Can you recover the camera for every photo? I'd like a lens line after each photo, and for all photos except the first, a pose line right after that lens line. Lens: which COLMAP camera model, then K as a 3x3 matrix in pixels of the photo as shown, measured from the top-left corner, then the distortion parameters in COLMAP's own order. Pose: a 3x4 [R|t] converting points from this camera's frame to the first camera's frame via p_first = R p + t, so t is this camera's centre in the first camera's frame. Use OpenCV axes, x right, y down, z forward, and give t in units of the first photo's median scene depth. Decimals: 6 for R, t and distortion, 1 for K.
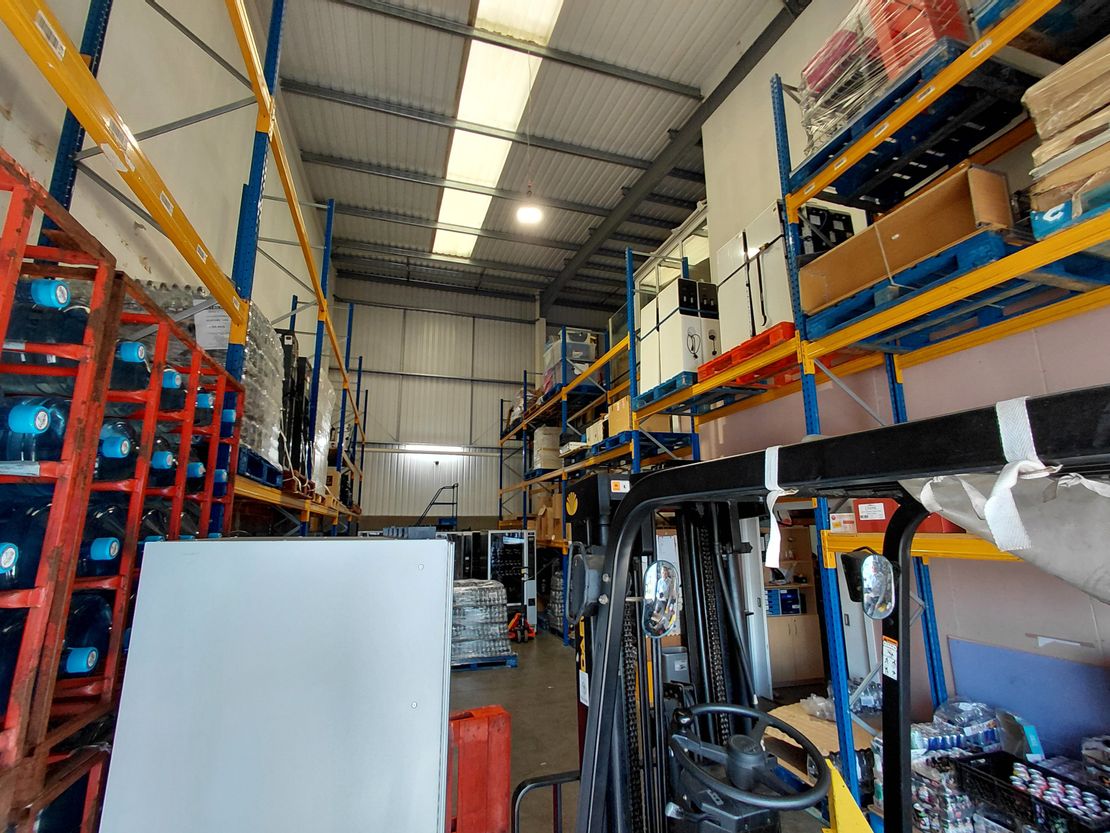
lens RADIAL K [[517.3, 0, 551.5], [0, 517.3, 426.4], [0, 0, 1]] dist [0.004801, 0.001378]
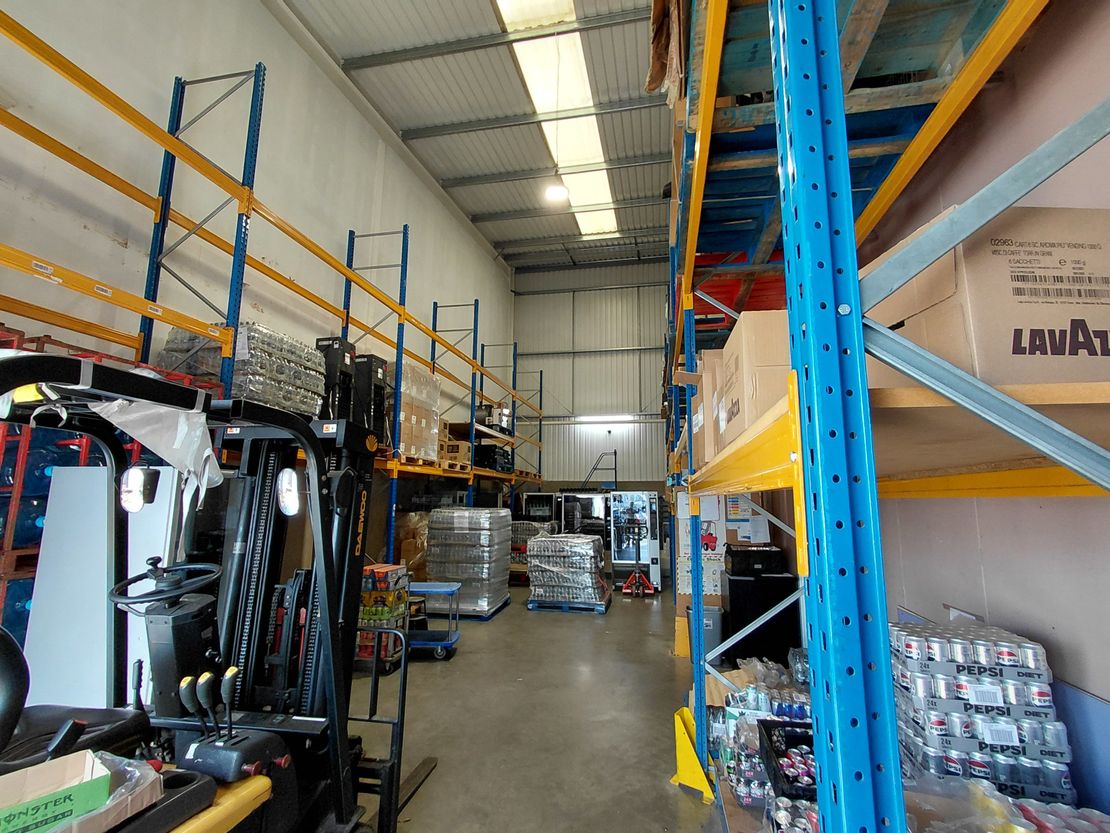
lens RADIAL K [[517.3, 0, 557.4], [0, 517.3, 423.3], [0, 0, 1]] dist [0.004801, 0.001378]
pose [[0.883364, -0.056034, -0.465327, 0.210627], [0.079019, 0.996421, 0.030020, 0.015125], [0.461979, -0.063288, 0.884630, 0.013514]]
